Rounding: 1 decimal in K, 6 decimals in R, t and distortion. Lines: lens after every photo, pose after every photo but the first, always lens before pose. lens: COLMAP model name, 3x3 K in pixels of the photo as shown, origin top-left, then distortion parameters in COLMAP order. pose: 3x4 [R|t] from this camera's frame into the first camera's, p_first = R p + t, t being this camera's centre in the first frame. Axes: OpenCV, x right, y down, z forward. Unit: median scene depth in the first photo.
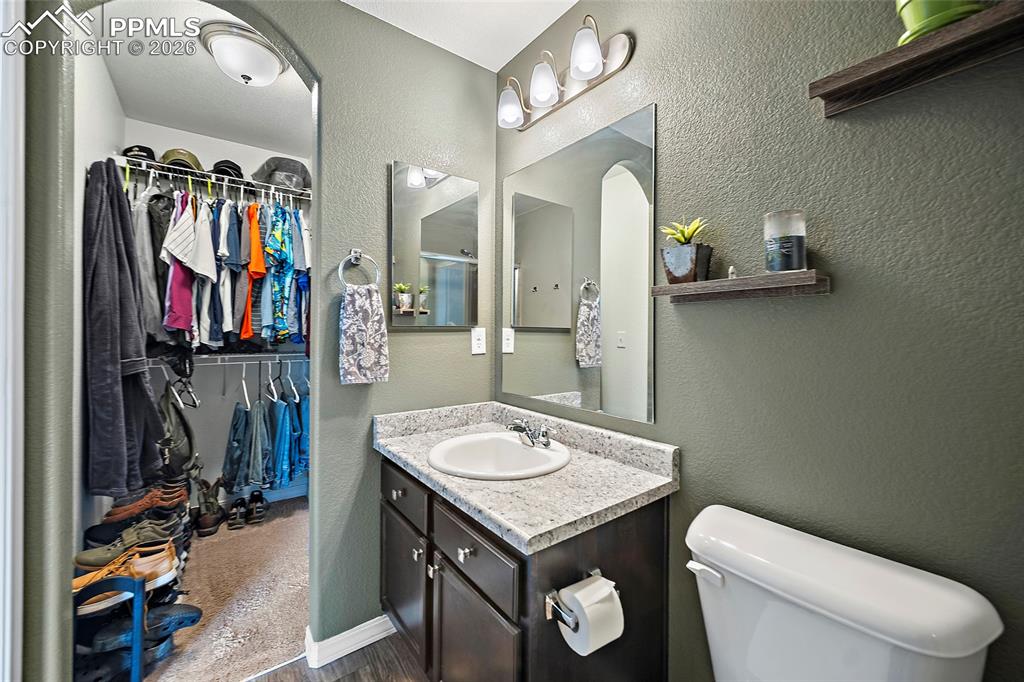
lens RADIAL K [[402.3, 0, 507.0], [0, 402.3, 335.0], [0, 0, 1]] dist [-0.002476, -0.000080]
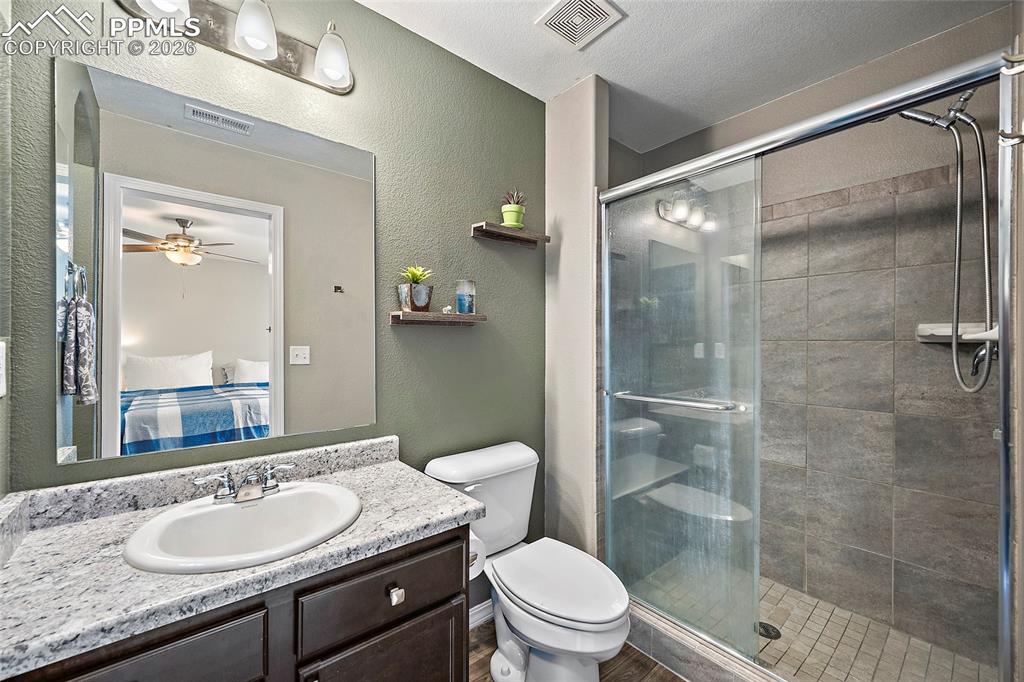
lens RADIAL K [[405.9, 0, 508.6], [0, 405.9, 345.7], [0, 0, 1]] dist [-0.001289, 0.000257]
pose [[-0.043933, -0.008700, 0.998997, -0.865739], [0.013841, 0.999861, 0.009316, -0.017222], [-0.998939, 0.014237, -0.043807, 0.660116]]
